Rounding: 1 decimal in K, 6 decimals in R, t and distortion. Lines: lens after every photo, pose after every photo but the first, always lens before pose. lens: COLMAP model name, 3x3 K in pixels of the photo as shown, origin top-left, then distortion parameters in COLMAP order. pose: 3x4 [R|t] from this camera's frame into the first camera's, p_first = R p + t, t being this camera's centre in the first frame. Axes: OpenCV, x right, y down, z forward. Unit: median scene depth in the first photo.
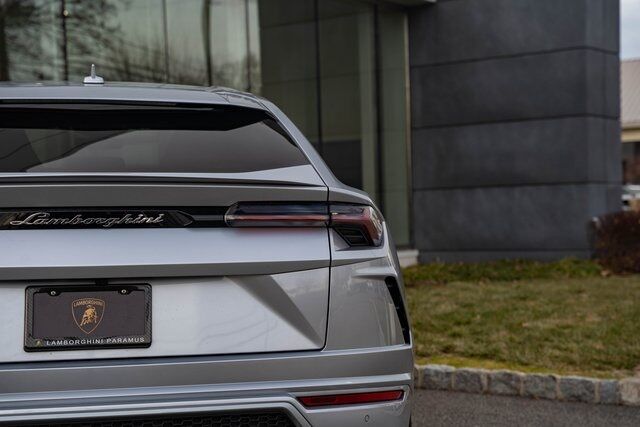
lens RADIAL K [[1196.6, 0, 320.0], [0, 1196.6, 213.5], [0, 0, 1]] dist [0.268179, 0.130000]
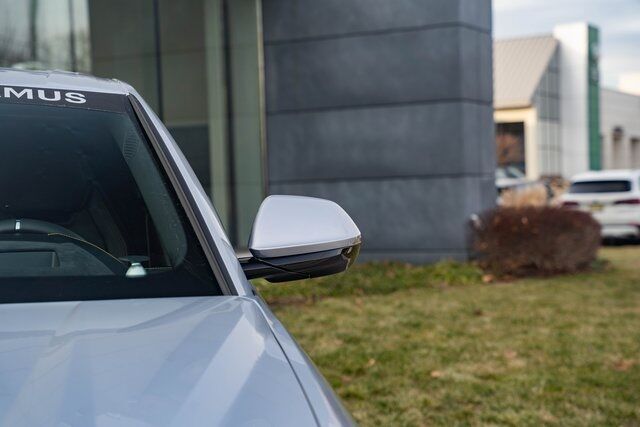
lens RADIAL K [[1196.6, 0, 320.0], [0, 1196.6, 213.5], [0, 0, 1]] dist [0.268179, 0.130000]
pose [[0.991084, -0.009536, 0.132893, -0.002562], [0.007357, 0.999830, 0.016882, -0.013503], [-0.133032, -0.015754, 0.990987, 0.137297]]
